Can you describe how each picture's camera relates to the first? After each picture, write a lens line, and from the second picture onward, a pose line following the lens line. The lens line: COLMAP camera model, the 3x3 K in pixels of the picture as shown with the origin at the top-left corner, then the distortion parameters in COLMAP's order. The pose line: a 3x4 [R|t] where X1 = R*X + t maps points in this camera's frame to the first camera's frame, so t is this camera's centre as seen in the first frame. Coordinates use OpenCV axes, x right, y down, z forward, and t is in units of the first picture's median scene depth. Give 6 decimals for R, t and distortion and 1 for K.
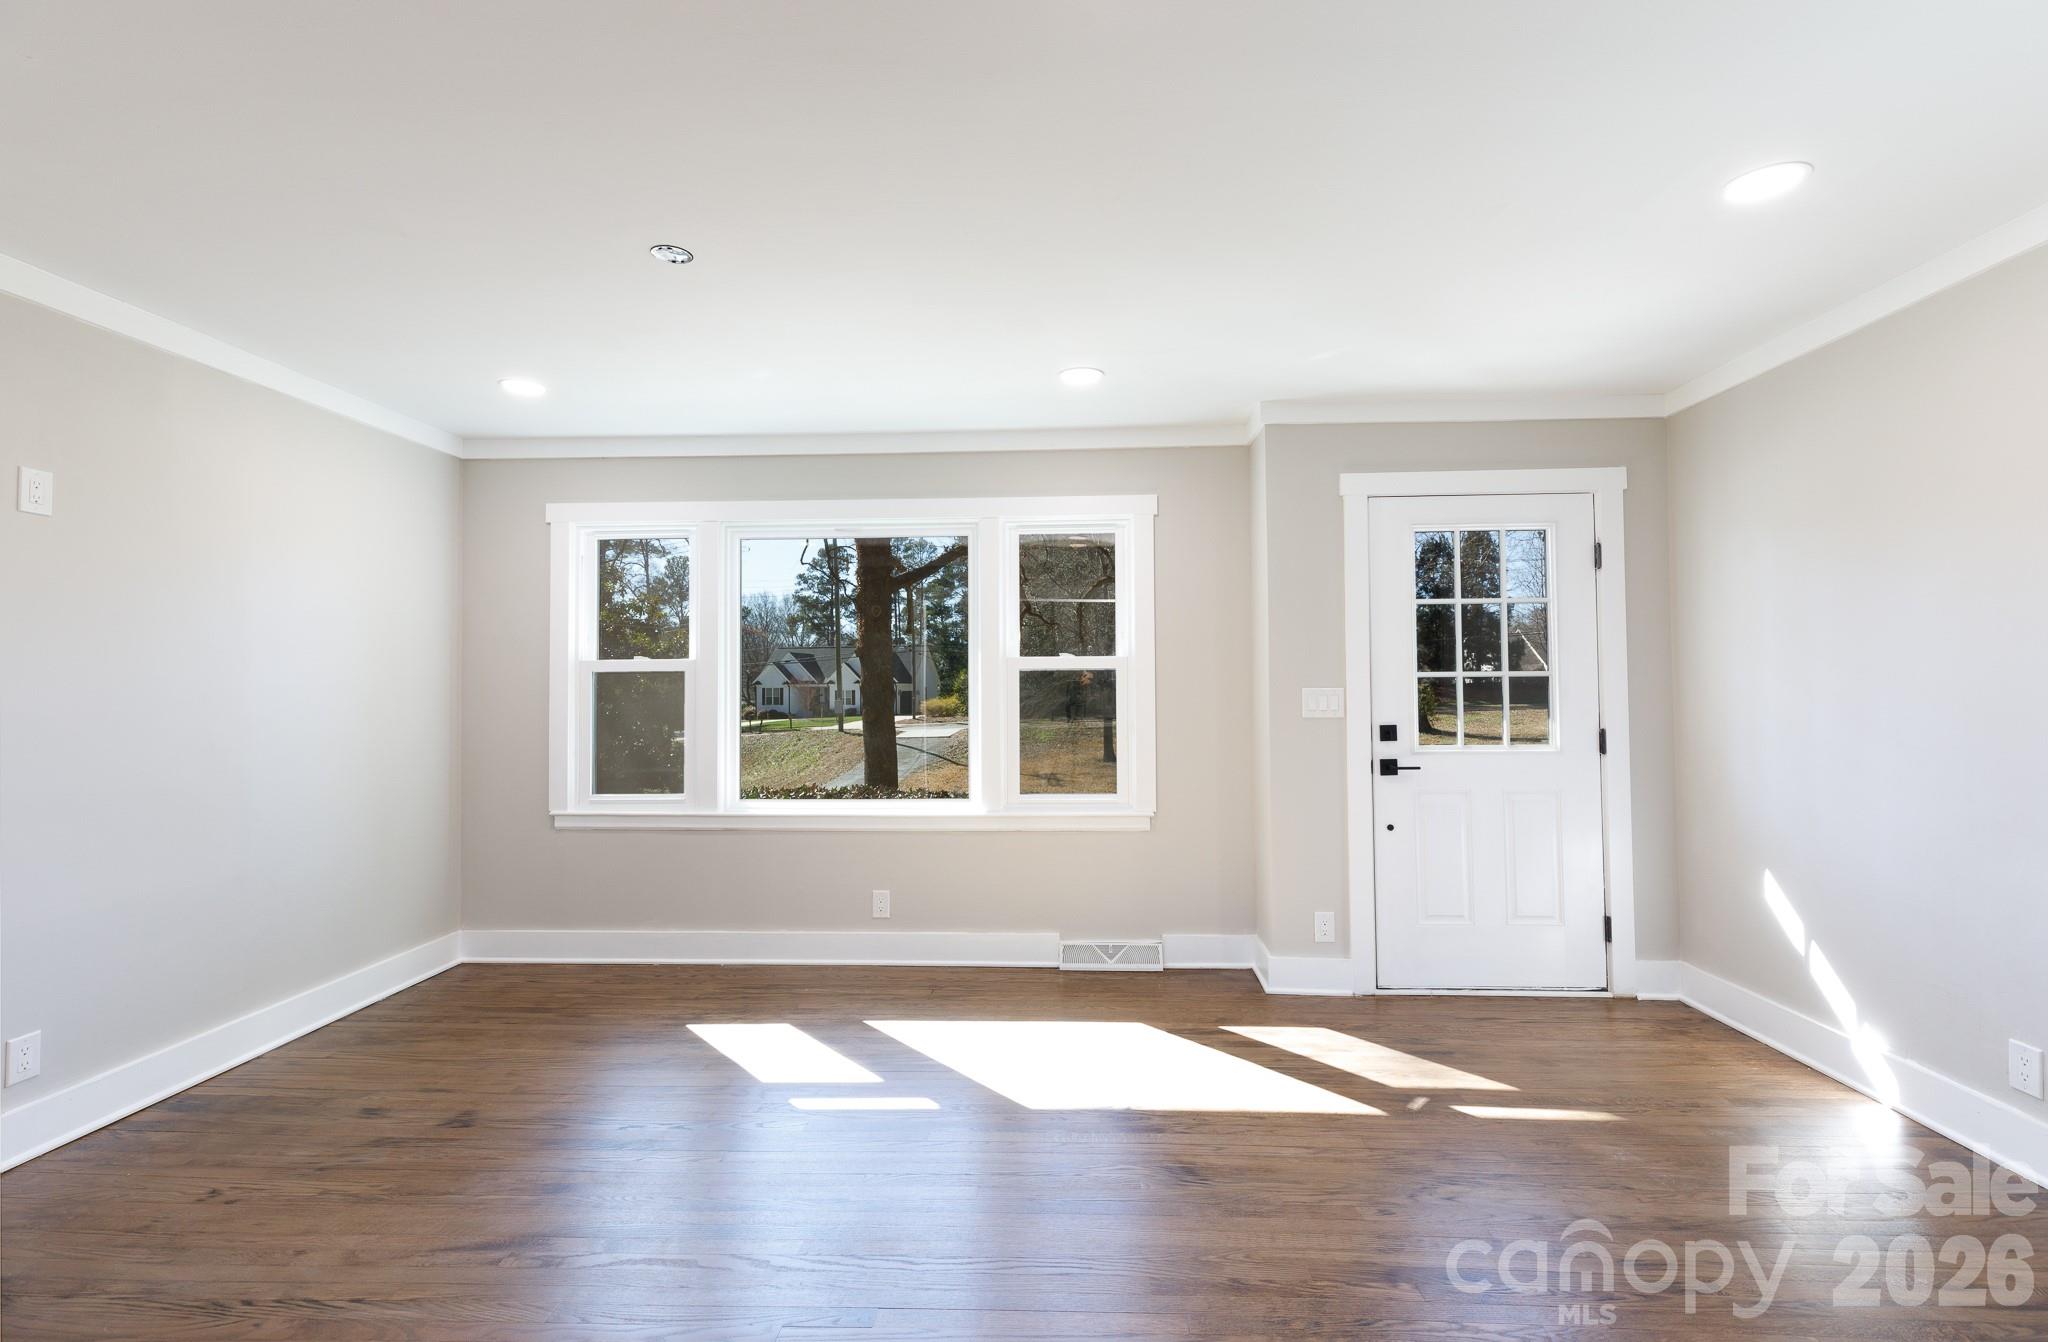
lens RADIAL K [[923.8, 0, 1034.9], [0, 923.8, 661.3], [0, 0, 1]] dist [0.008448, -0.000441]
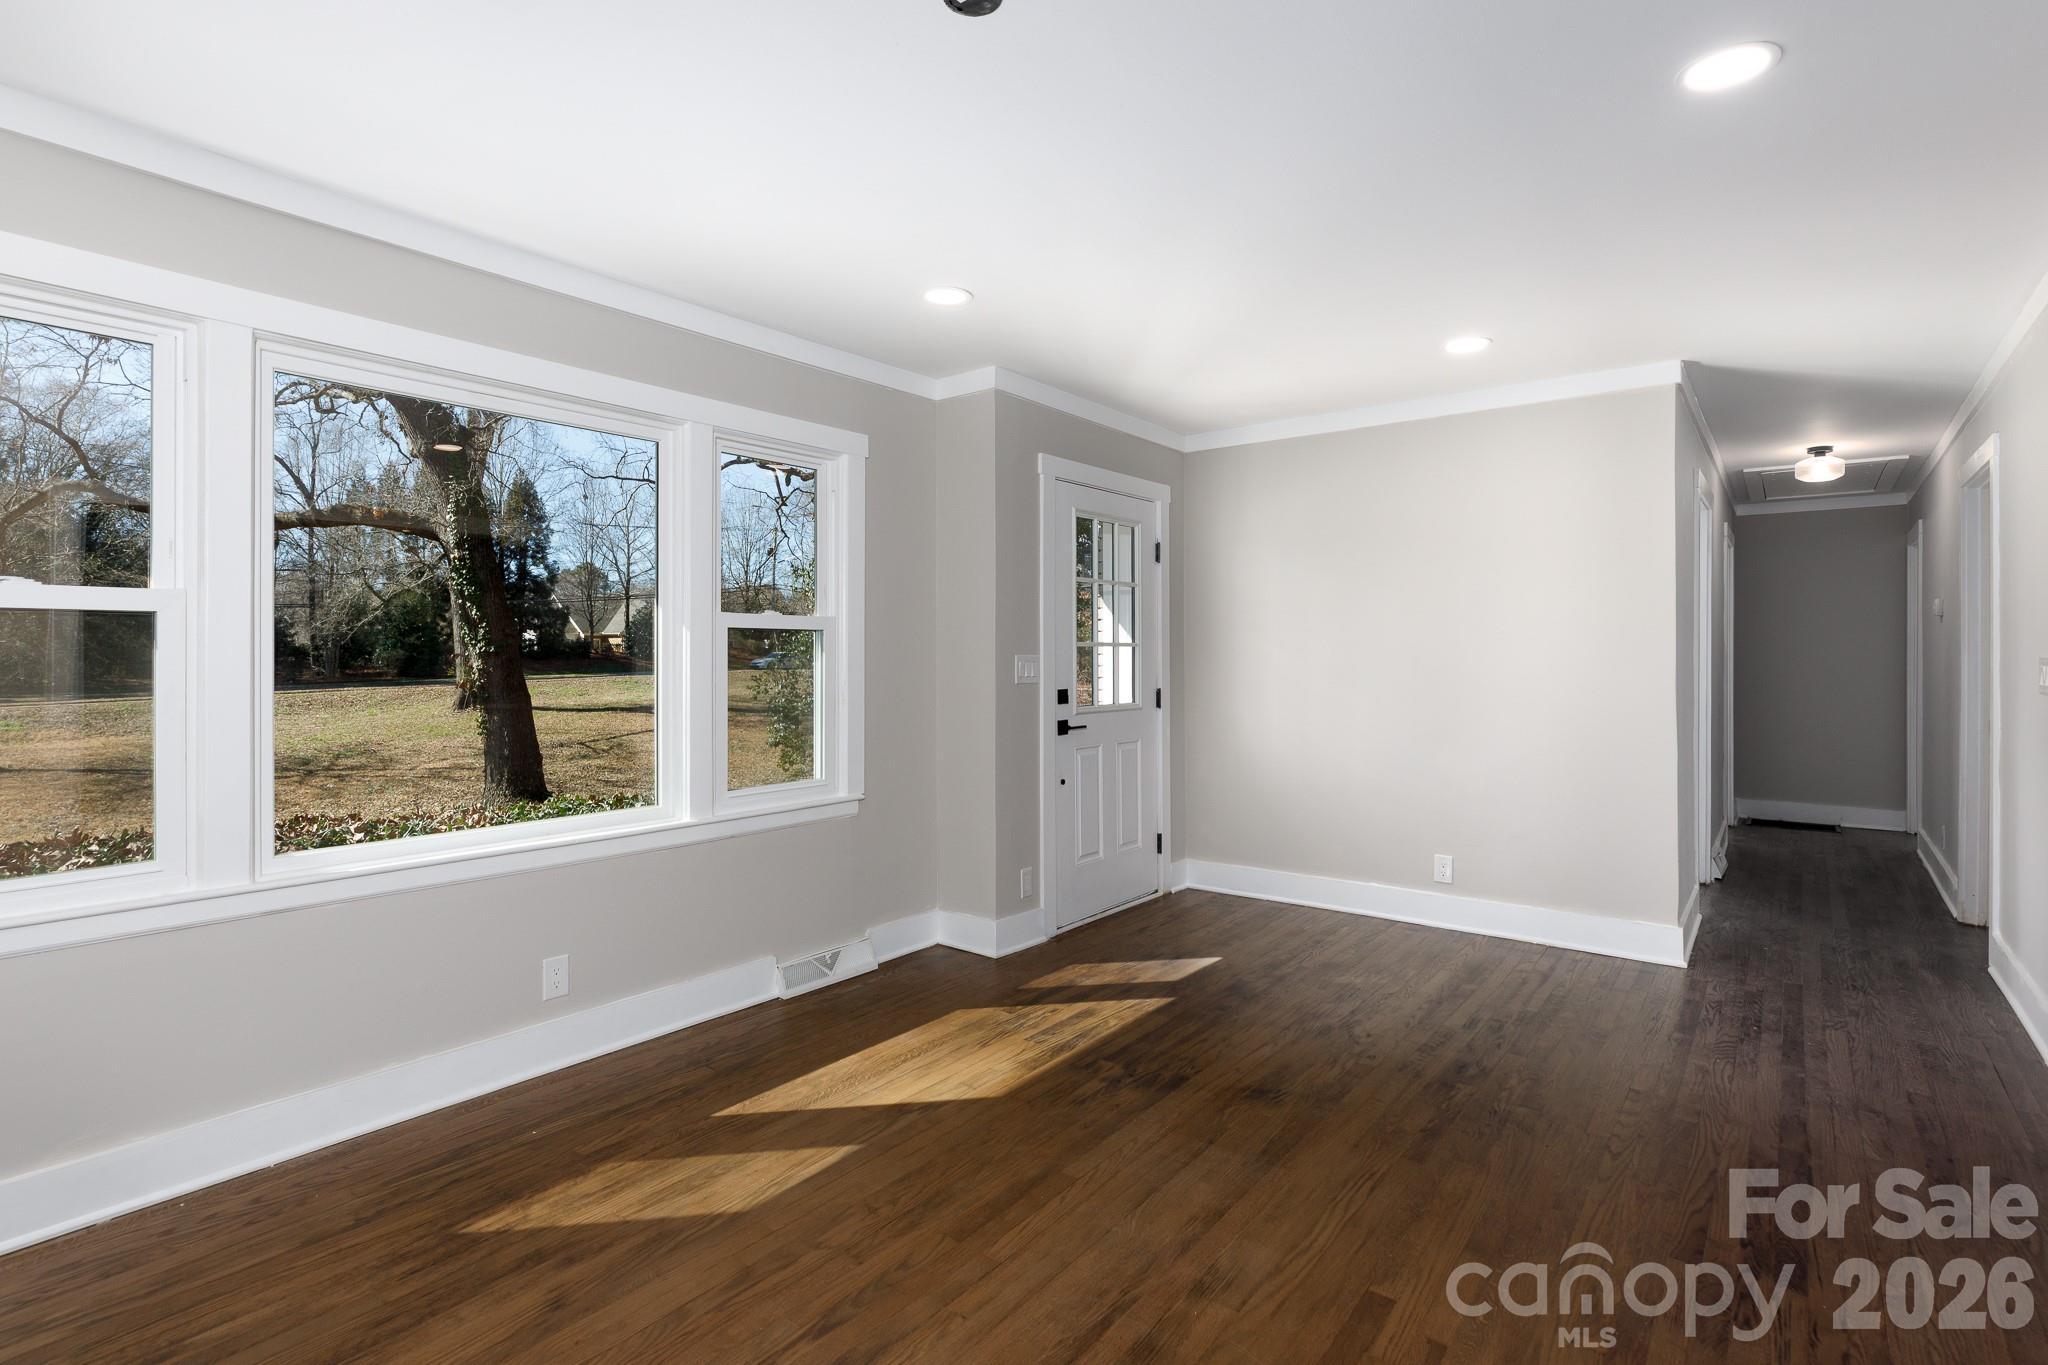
lens RADIAL K [[997.7, 0, 1036.6], [0, 997.7, 644.5], [0, 0, 1]] dist [-0.002882, 0.000646]
pose [[0.571807, 0.017185, 0.820208, -0.607086], [-0.029161, 0.999575, -0.000614, 0.017534], [-0.819870, -0.023567, 0.572065, 0.347129]]
